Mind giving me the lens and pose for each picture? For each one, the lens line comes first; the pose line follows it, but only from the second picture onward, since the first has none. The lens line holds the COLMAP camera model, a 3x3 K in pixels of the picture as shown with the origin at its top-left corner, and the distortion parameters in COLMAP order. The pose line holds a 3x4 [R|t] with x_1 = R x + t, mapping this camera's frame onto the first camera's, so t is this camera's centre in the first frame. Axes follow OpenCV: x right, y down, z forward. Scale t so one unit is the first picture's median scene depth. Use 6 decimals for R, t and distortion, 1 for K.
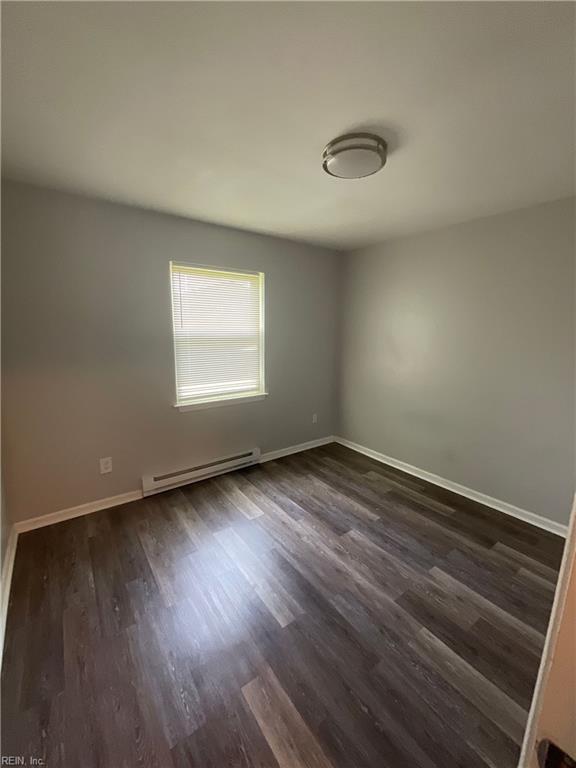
lens RADIAL K [[312.5, 0, 288.0], [0, 312.5, 384.0], [0, 0, 1]] dist [-0.002243, 0.001070]
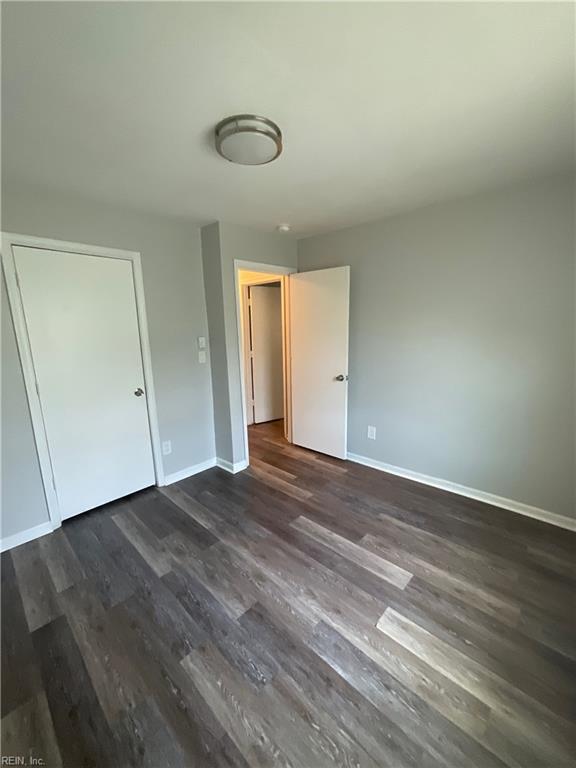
lens RADIAL K [[312.5, 0, 288.0], [0, 312.5, 384.0], [0, 0, 1]] dist [-0.002243, 0.001070]
pose [[-0.983938, 0.039614, -0.174060, 0.226868], [-0.026299, 0.932261, 0.360830, -0.302398], [0.176563, 0.359612, -0.916245, 1.685576]]
